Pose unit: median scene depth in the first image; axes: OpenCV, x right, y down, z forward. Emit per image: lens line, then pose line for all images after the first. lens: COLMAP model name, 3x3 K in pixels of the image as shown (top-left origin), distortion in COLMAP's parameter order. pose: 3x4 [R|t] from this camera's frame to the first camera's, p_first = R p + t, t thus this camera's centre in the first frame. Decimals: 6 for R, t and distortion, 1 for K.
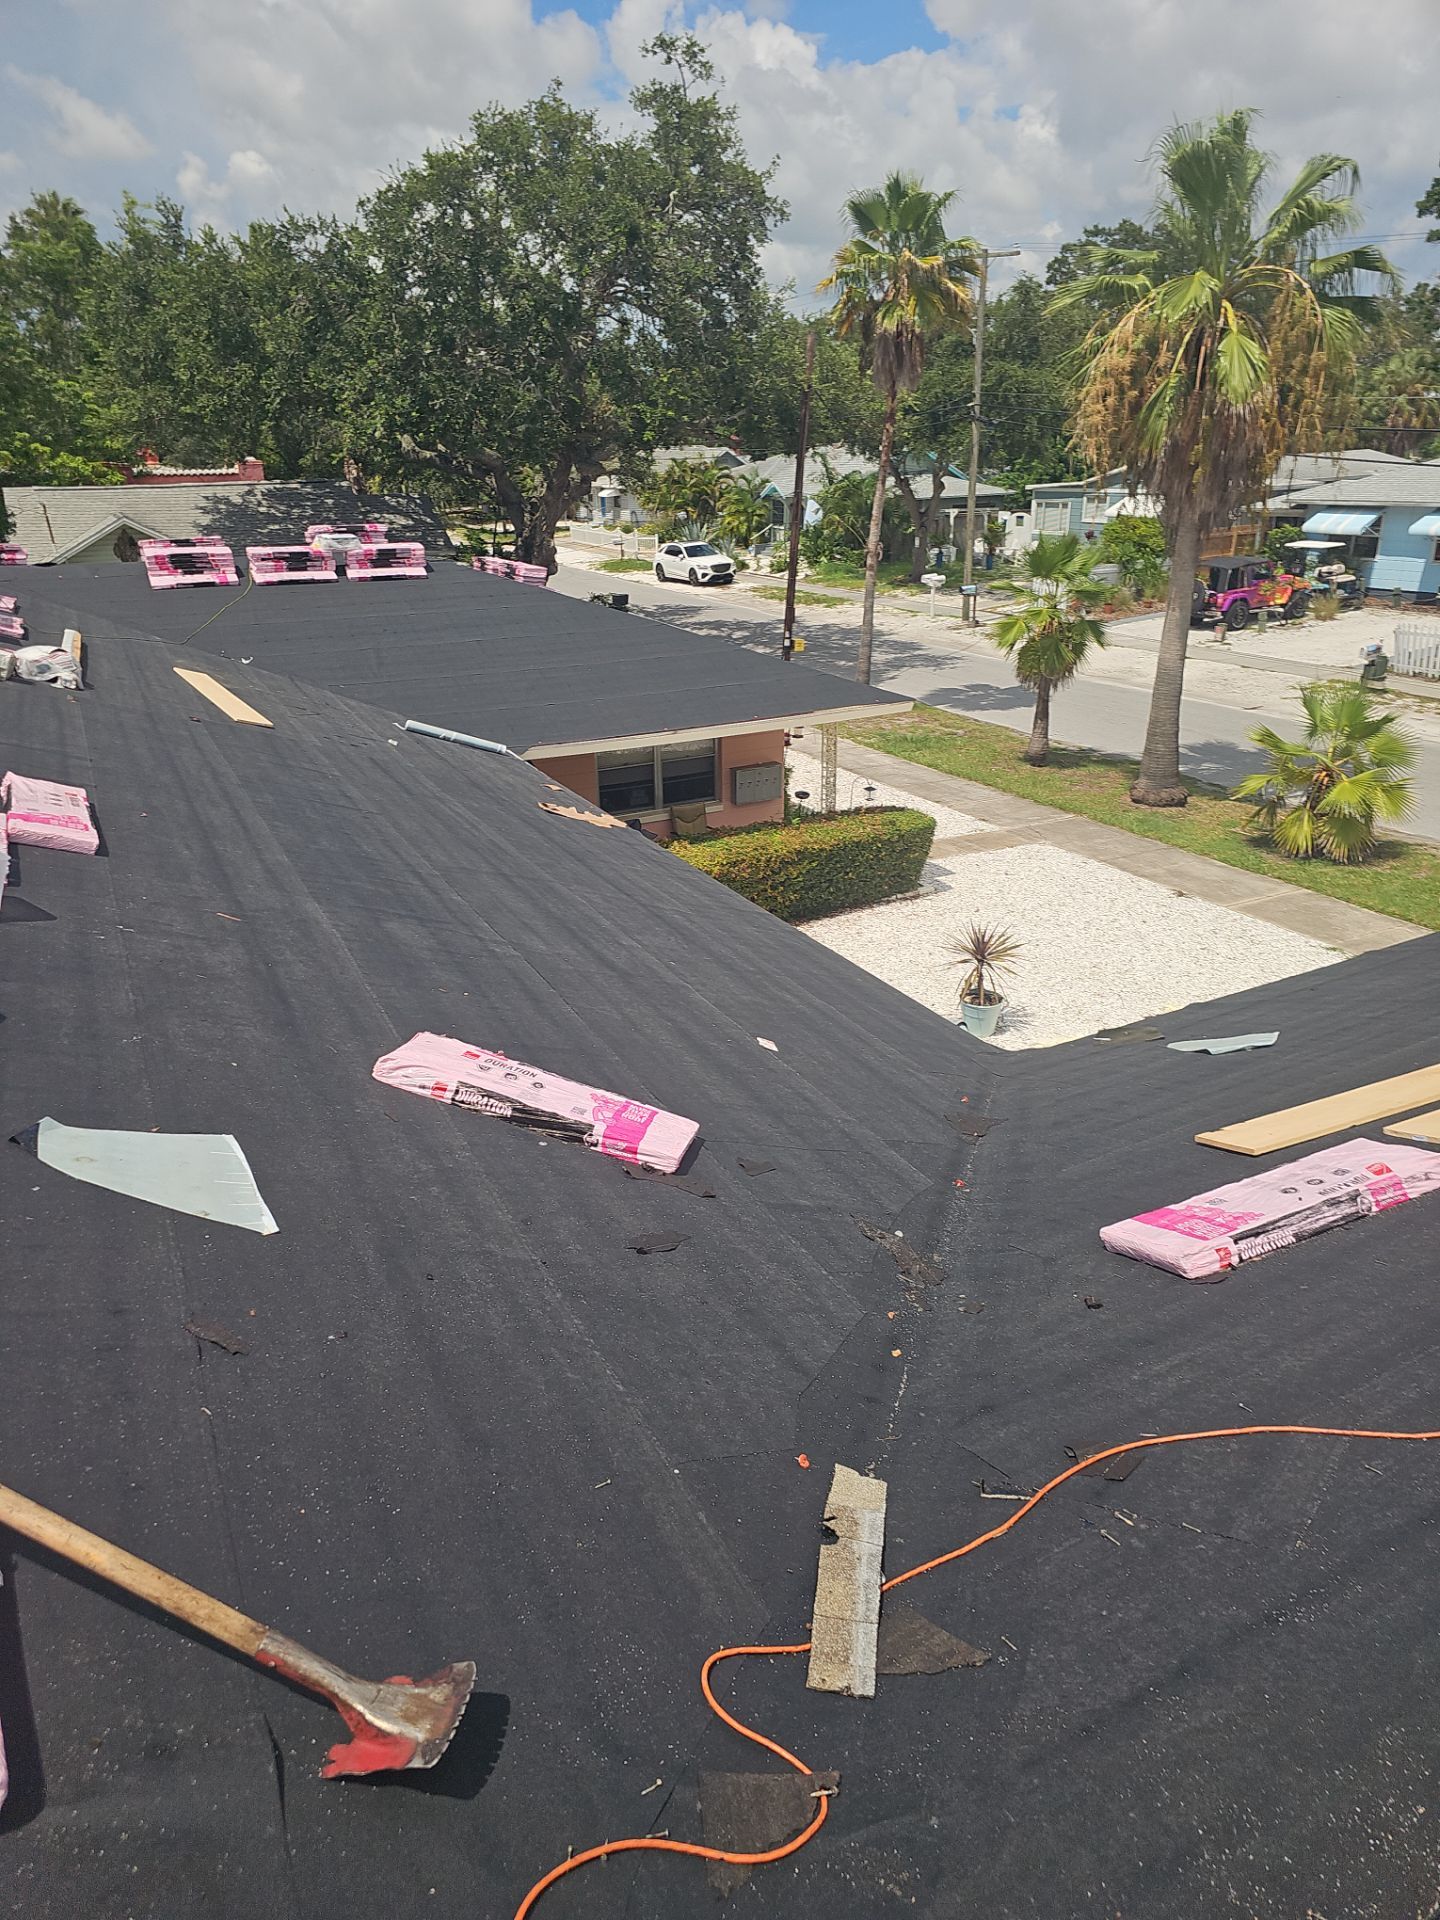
lens RADIAL K [[1259.0, 0, 673.7], [0, 1259.0, 1003.7], [0, 0, 1]] dist [0.048333, -0.038626]
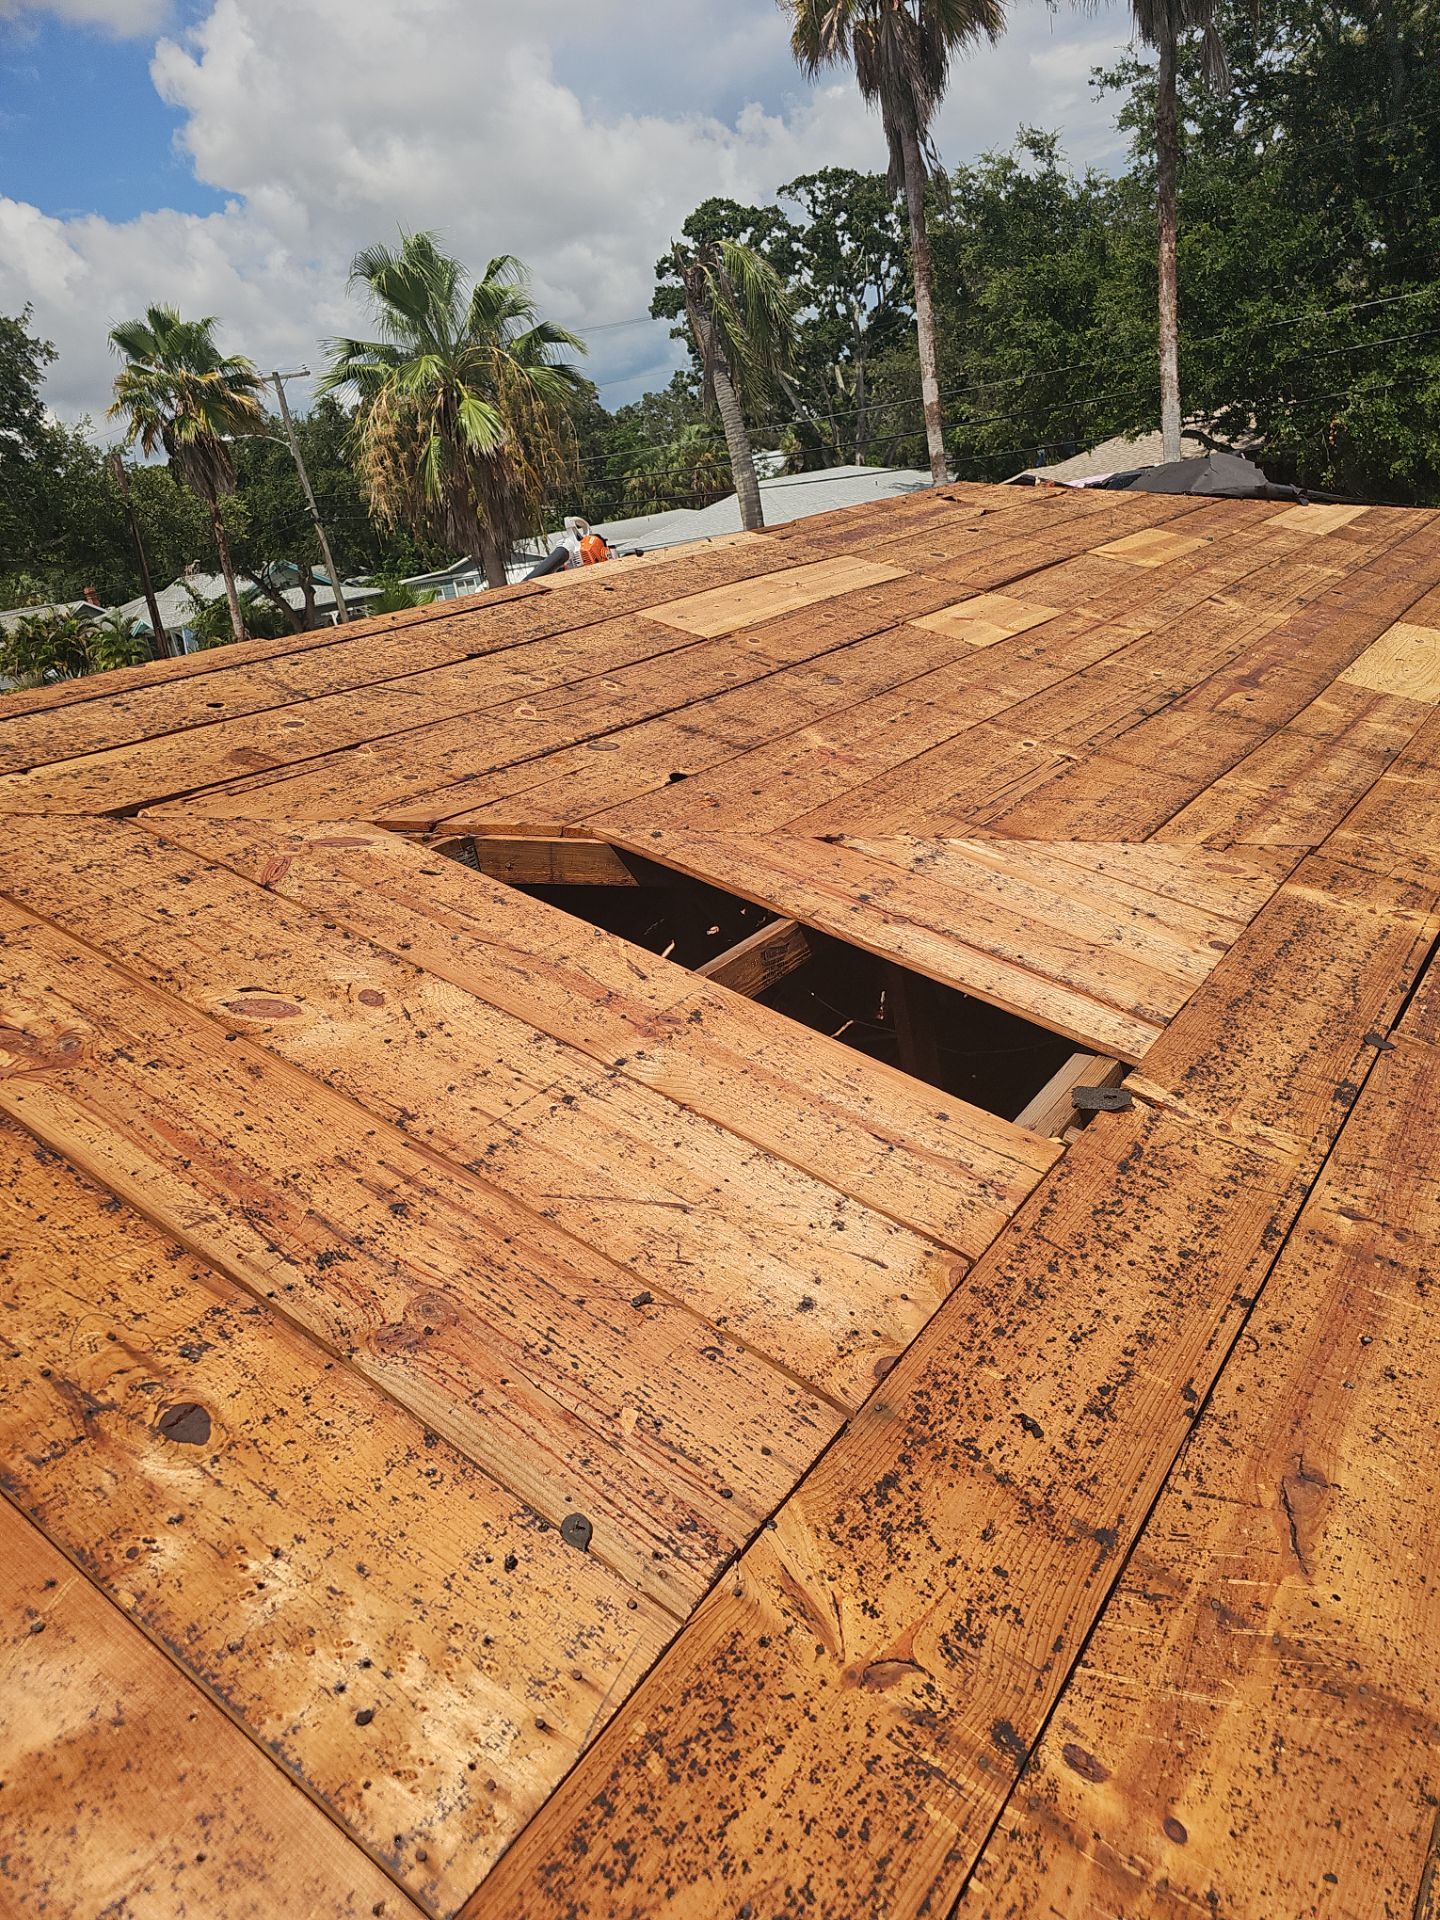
lens RADIAL K [[1259.0, 0, 728.2], [0, 1259.0, 970.3], [0, 0, 1]] dist [0.048333, -0.038626]
pose [[0.868651, -0.293198, 0.399351, 0.003856], [0.329836, 0.943718, -0.024580, 0.063282], [-0.369668, 0.153072, 0.916469, -0.077635]]
